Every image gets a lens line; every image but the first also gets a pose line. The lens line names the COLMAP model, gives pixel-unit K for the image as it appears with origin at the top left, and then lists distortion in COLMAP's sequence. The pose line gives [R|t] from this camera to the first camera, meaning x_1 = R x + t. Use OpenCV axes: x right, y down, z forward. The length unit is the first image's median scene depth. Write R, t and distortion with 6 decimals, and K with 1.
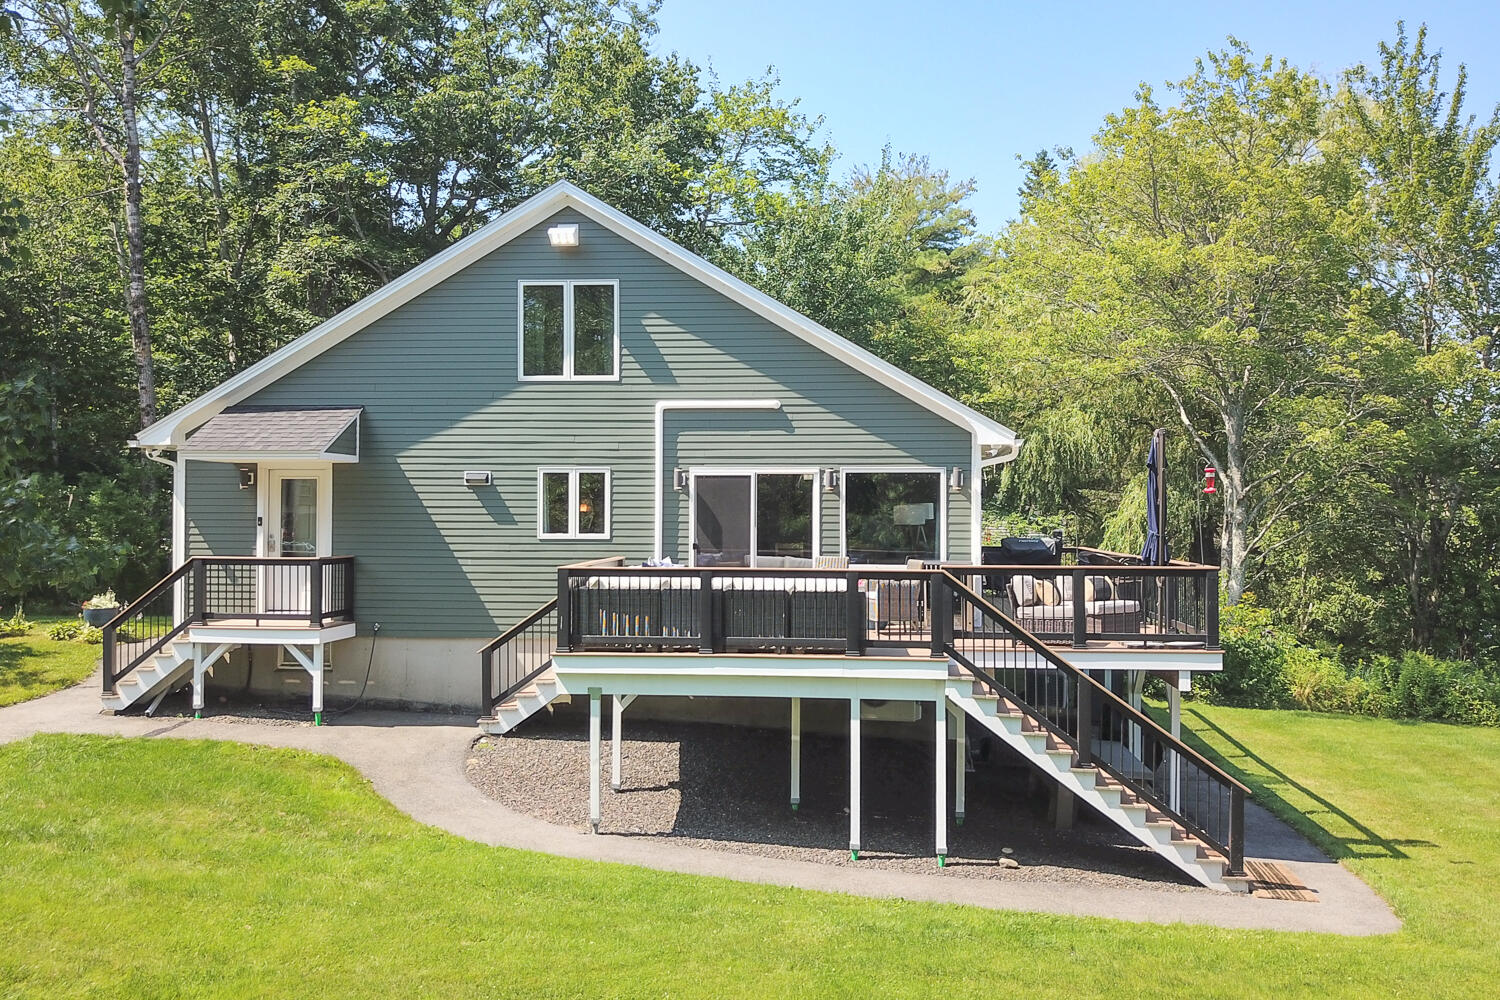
lens RADIAL K [[1358.7, 0, 750.0], [0, 1358.7, 500.0], [0, 0, 1]] dist [0.021362, 0.003542]
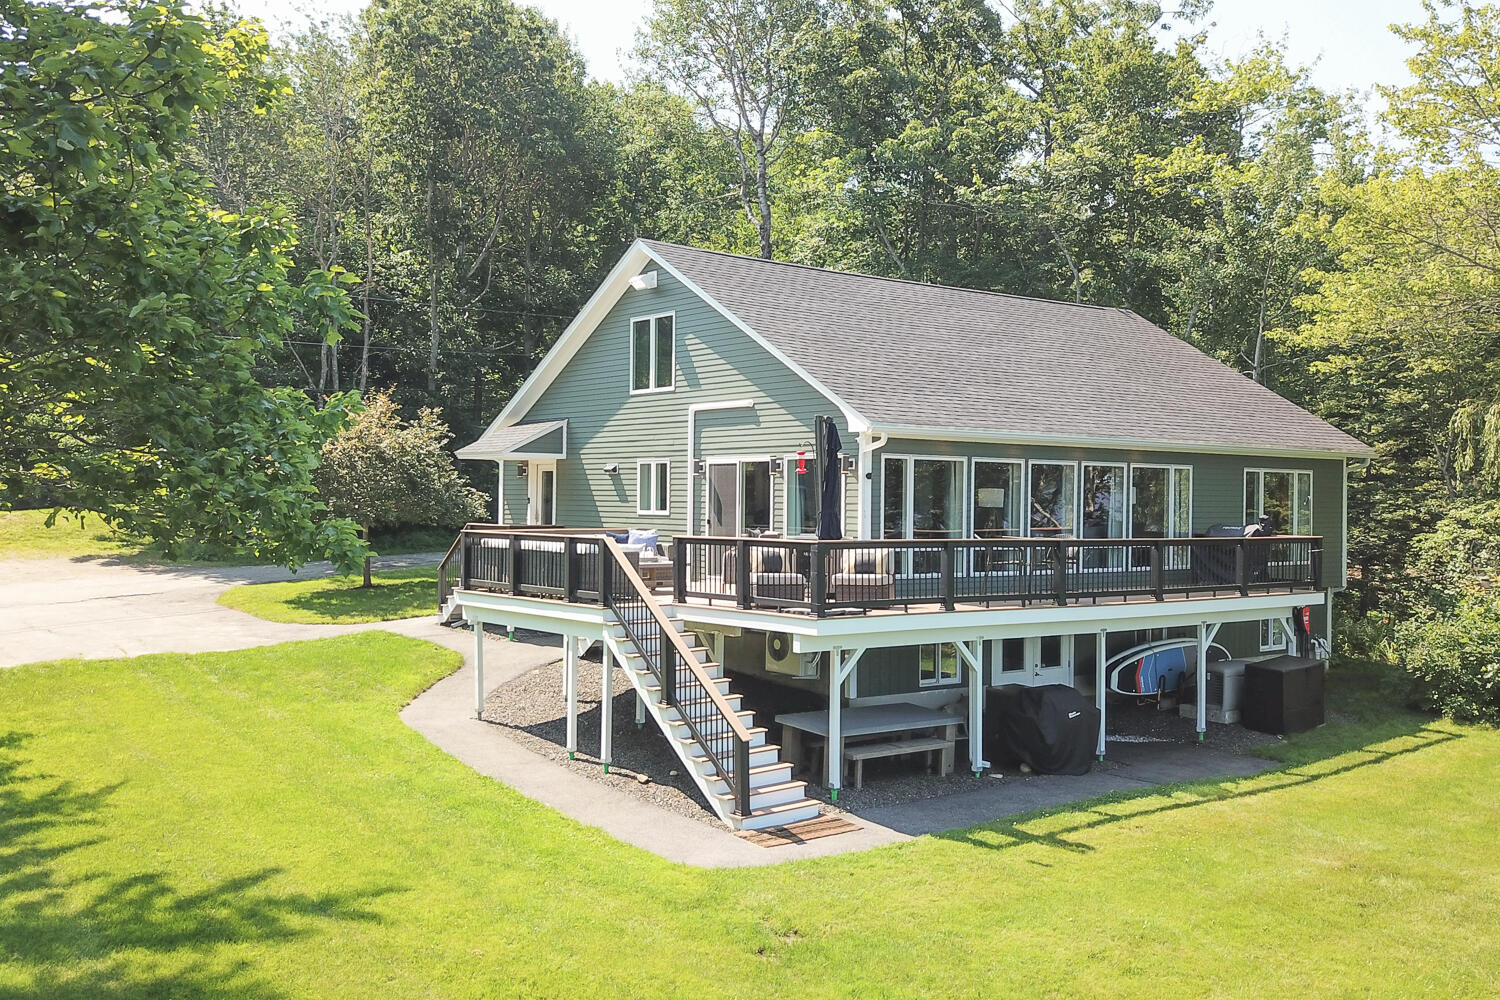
lens RADIAL K [[1358.7, 0, 750.0], [0, 1358.7, 500.0], [0, 0, 1]] dist [0.021362, 0.003542]
pose [[0.686220, 0.001543, -0.727393, 0.888051], [0.007442, 0.999931, 0.009141, 0.003767], [0.727356, -0.011686, 0.686161, 0.180343]]
